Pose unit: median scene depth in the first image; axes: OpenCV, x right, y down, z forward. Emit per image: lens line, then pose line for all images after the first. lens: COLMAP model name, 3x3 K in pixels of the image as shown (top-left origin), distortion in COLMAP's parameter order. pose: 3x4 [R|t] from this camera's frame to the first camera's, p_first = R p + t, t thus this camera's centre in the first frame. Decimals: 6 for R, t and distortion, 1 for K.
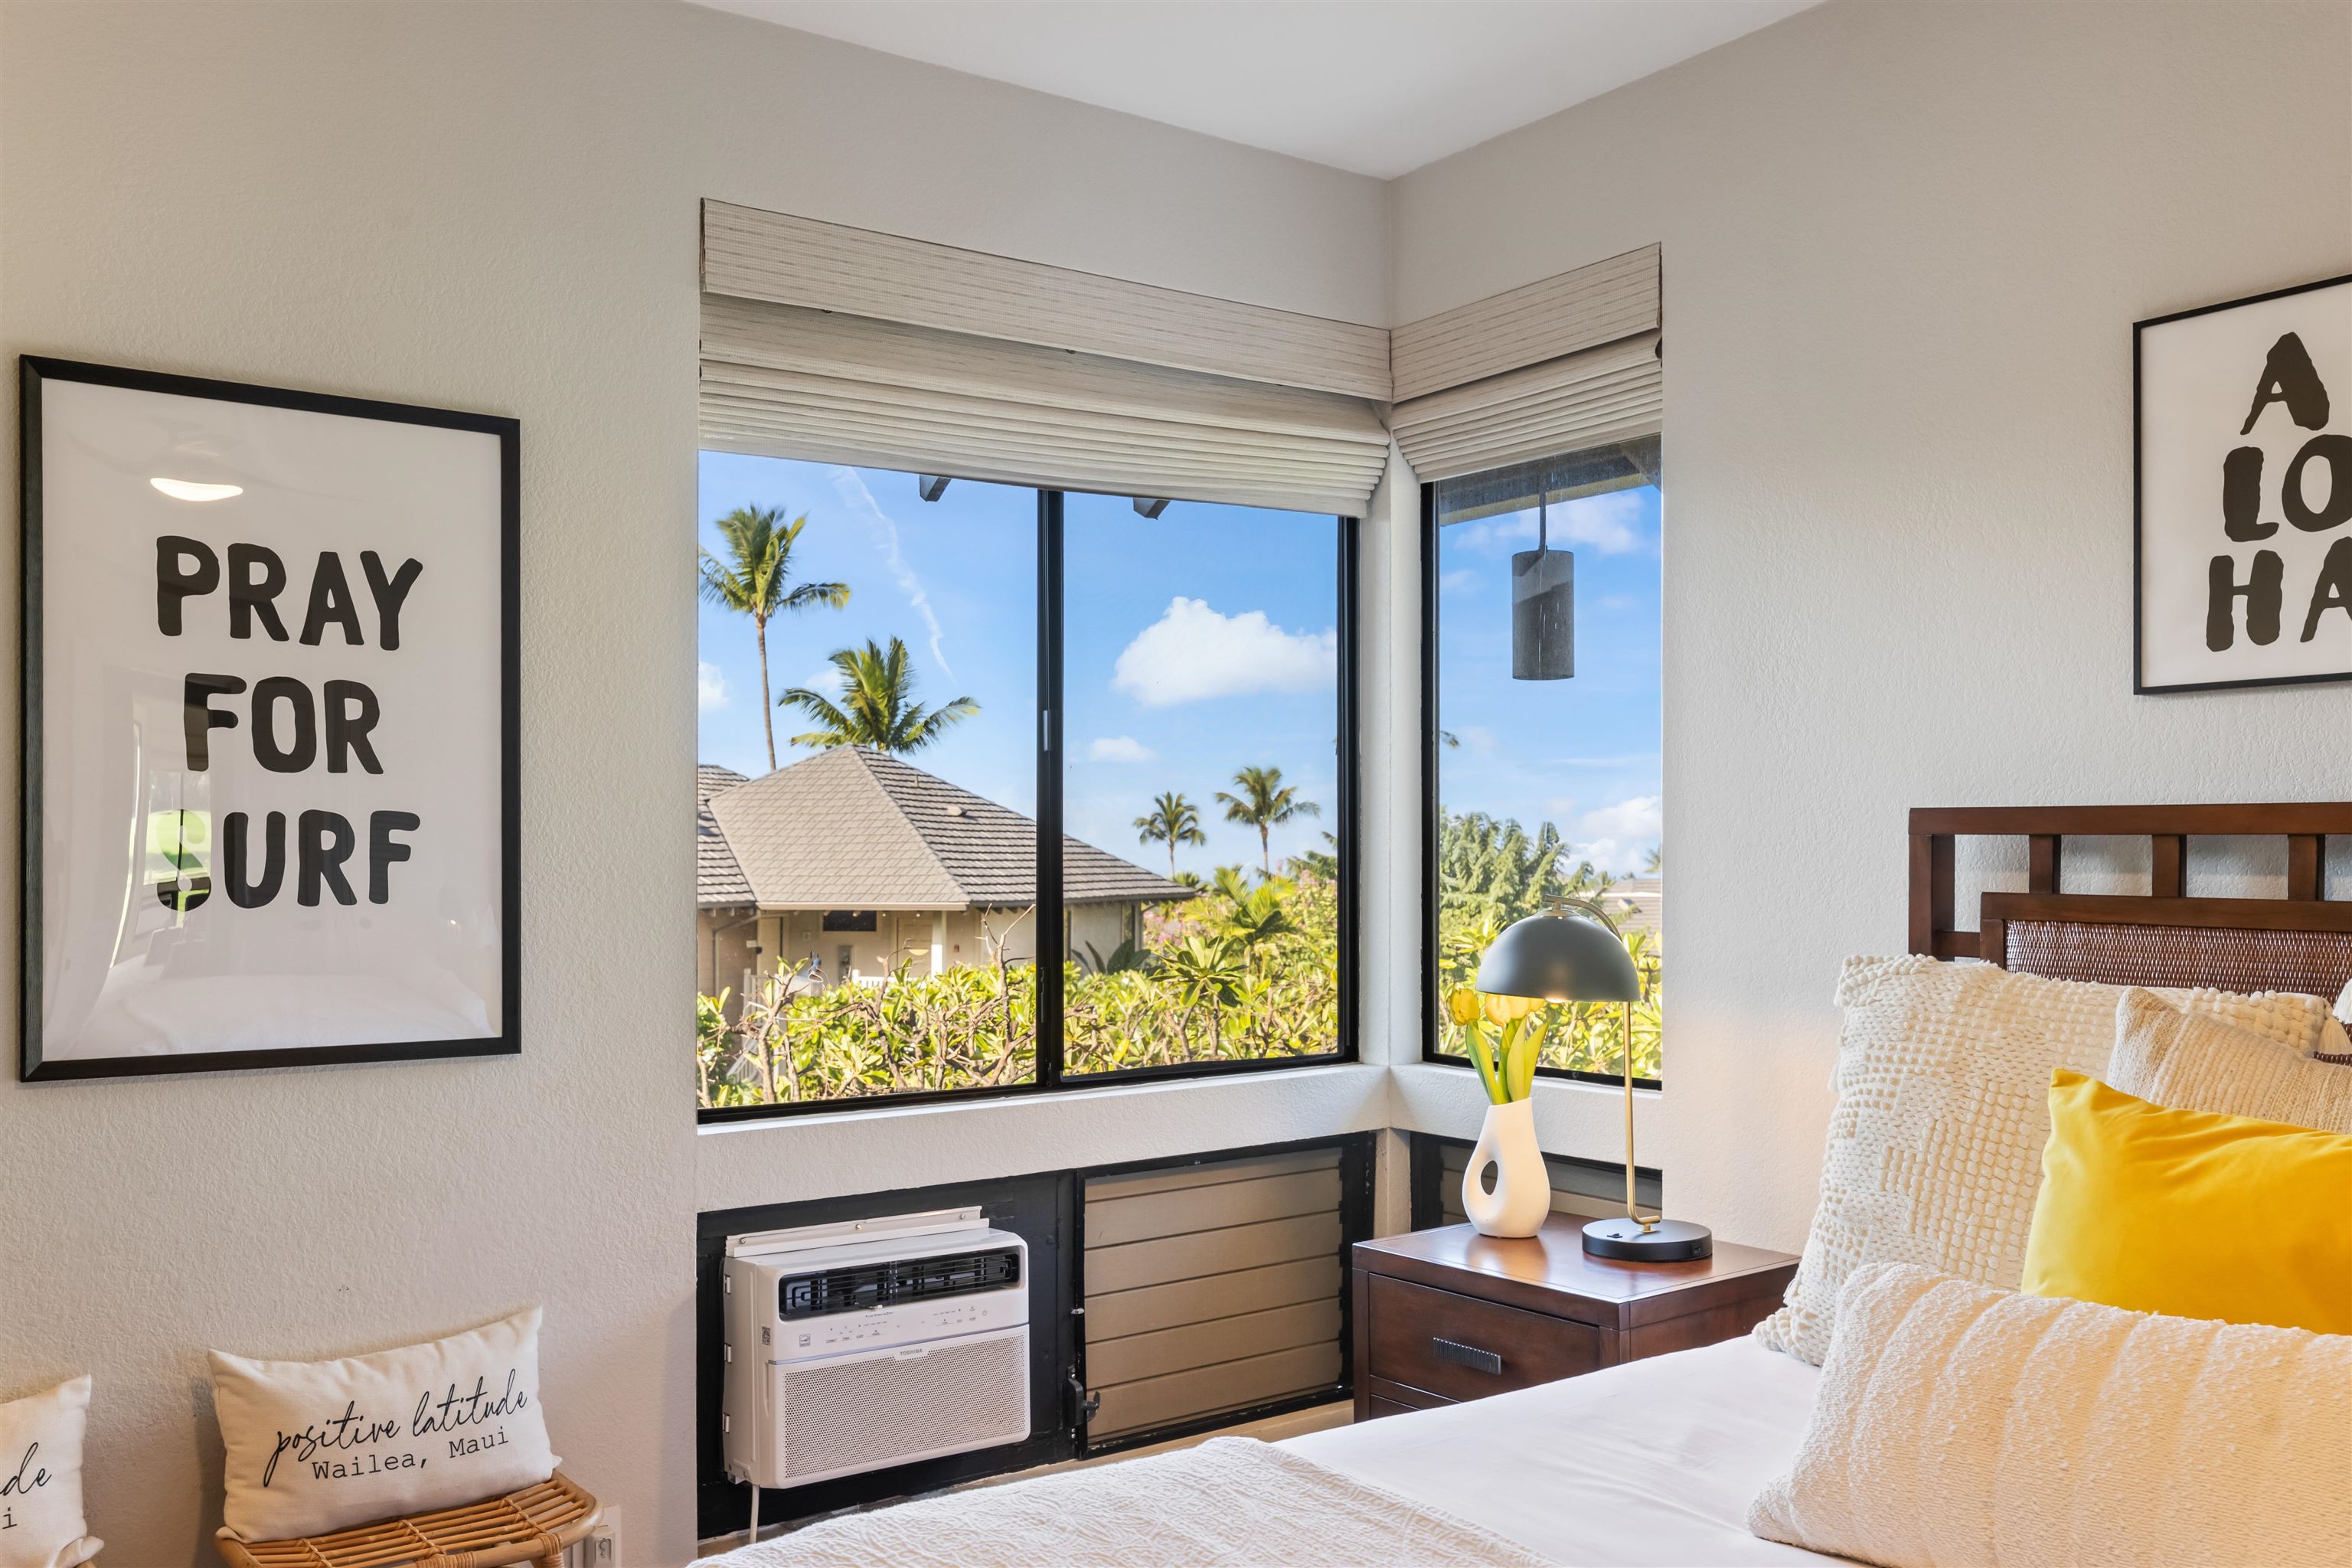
lens RADIAL K [[1977.9, 0, 1171.8], [0, 1977.9, 844.6], [0, 0, 1]] dist [0.006222, 0.005056]
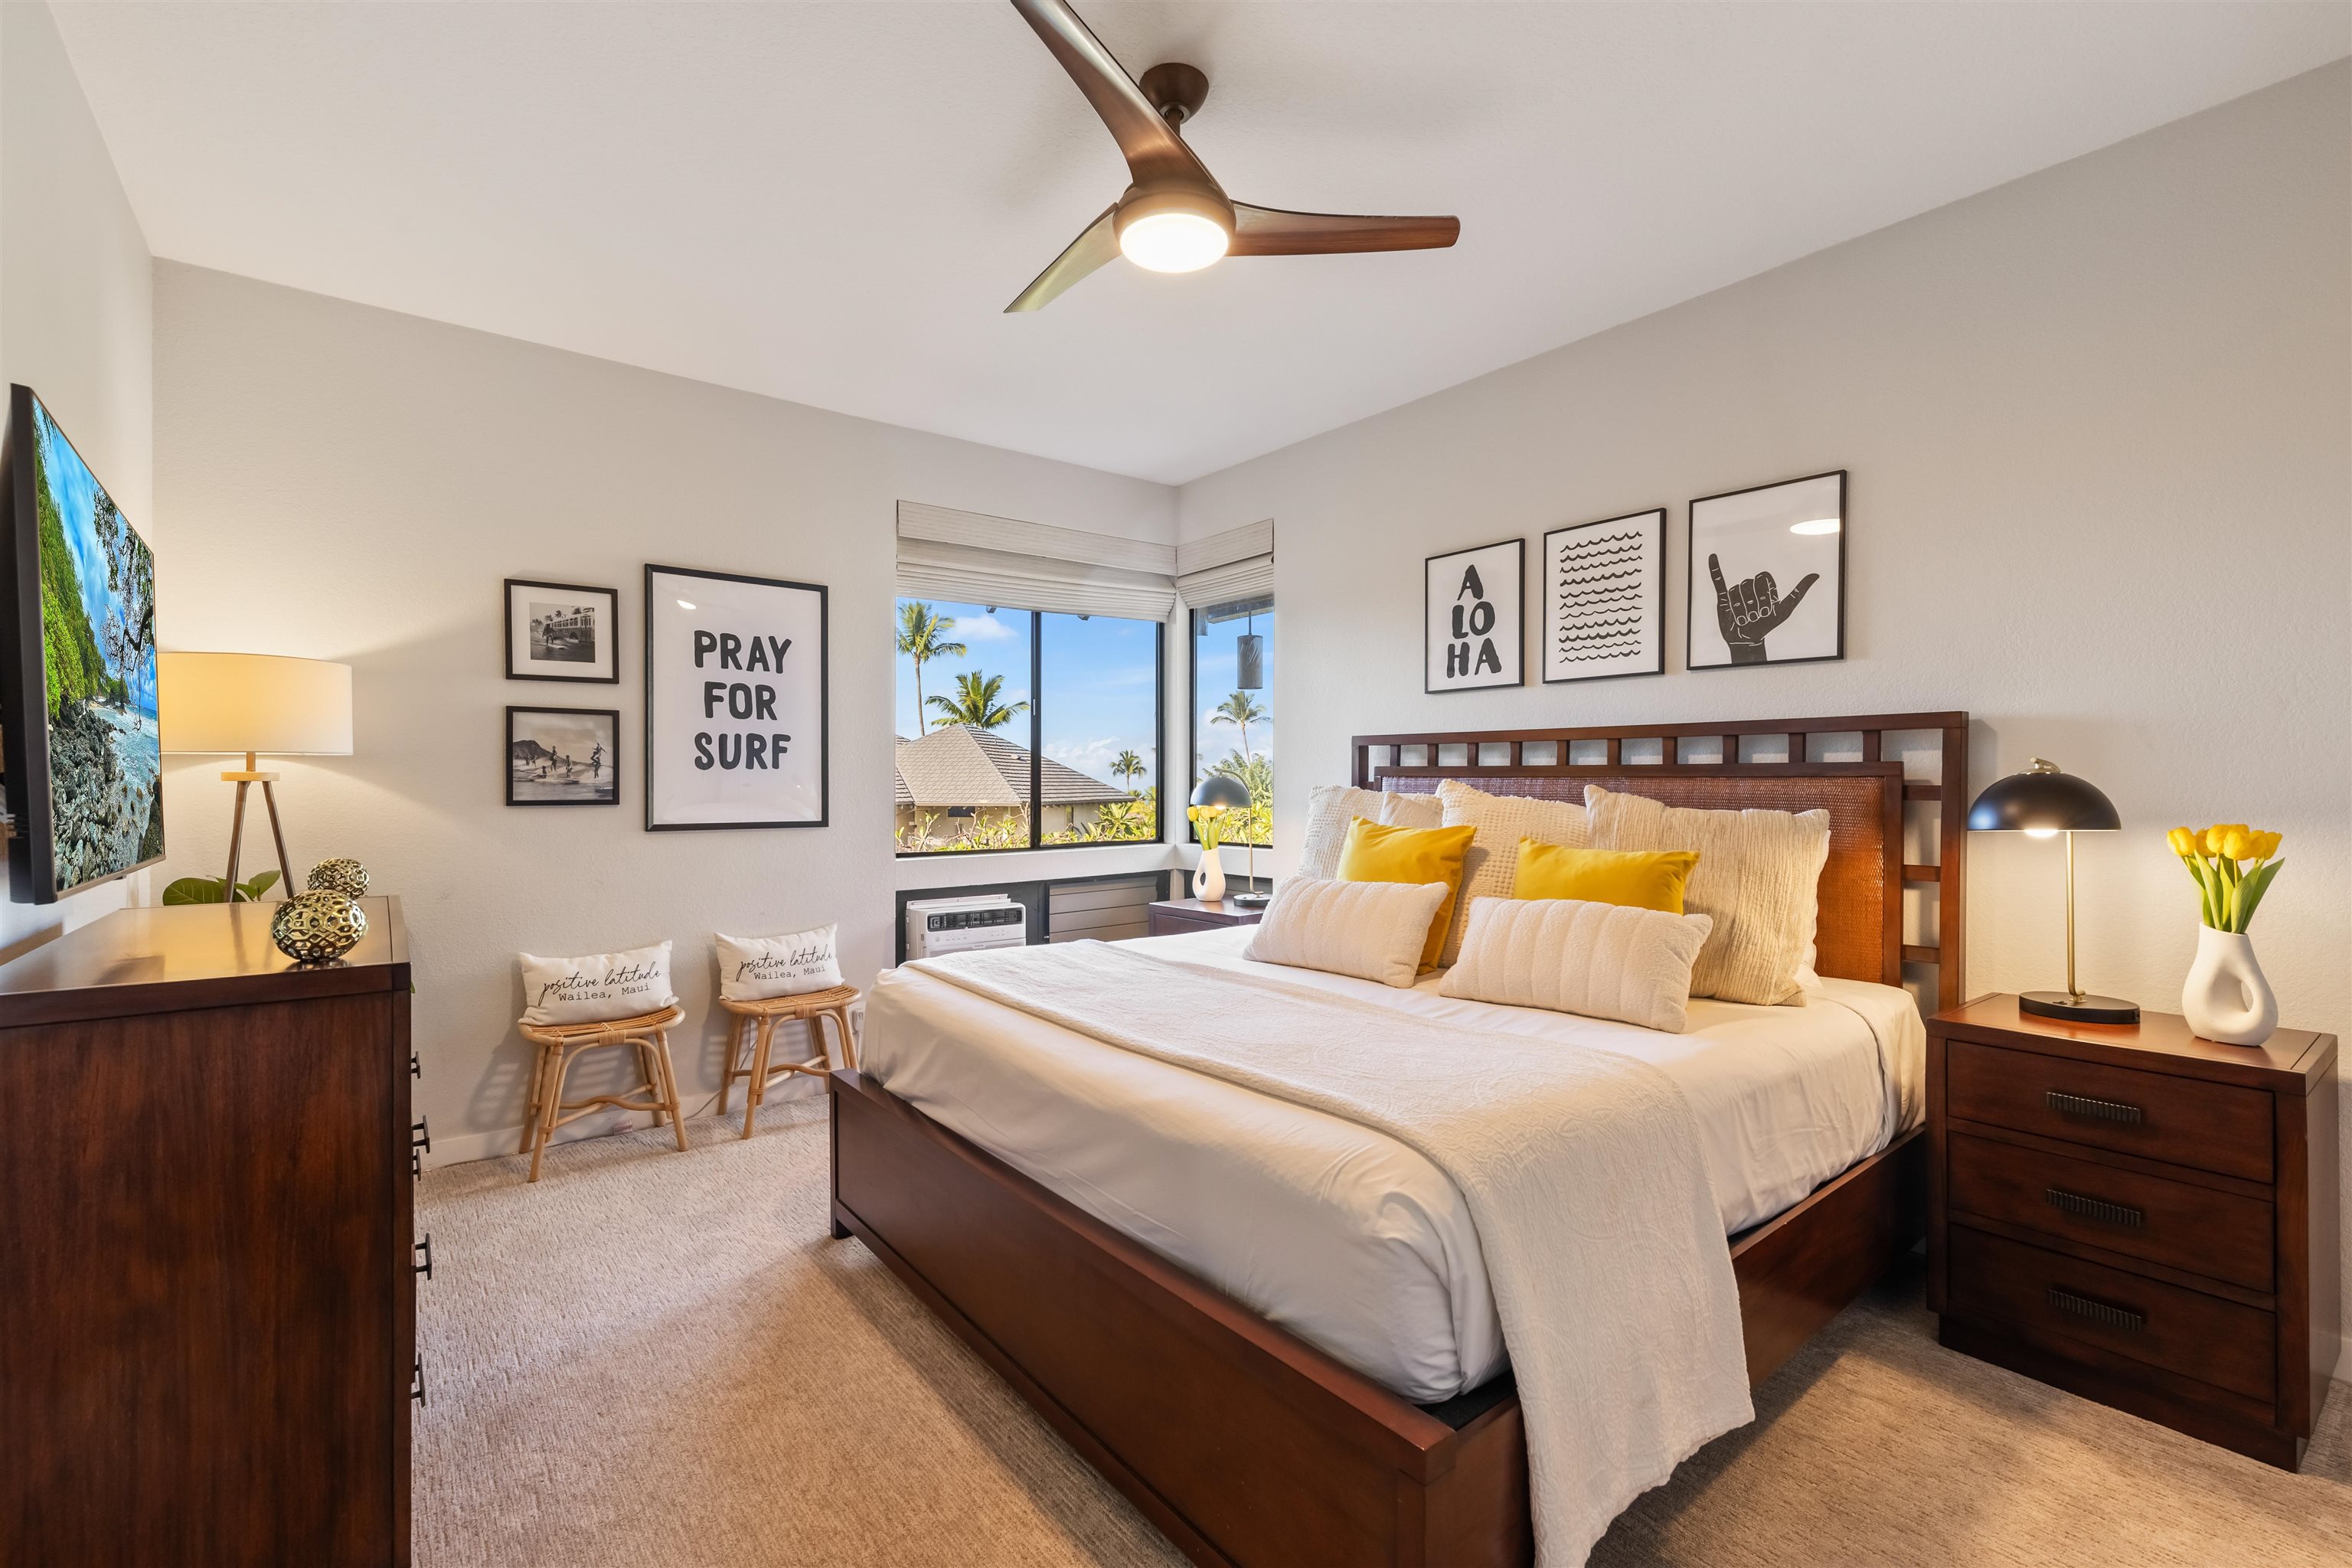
lens RADIAL K [[1015.7, 0, 1176.0], [0, 1015.7, 784.0], [0, 0, 1]] dist [0.000872, 0.000092]
pose [[0.998967, 0.001502, 0.045426, 0.074279], [-0.001814, 0.999975, 0.006840, 0.039801], [-0.045414, -0.006915, 0.998944, -0.385657]]
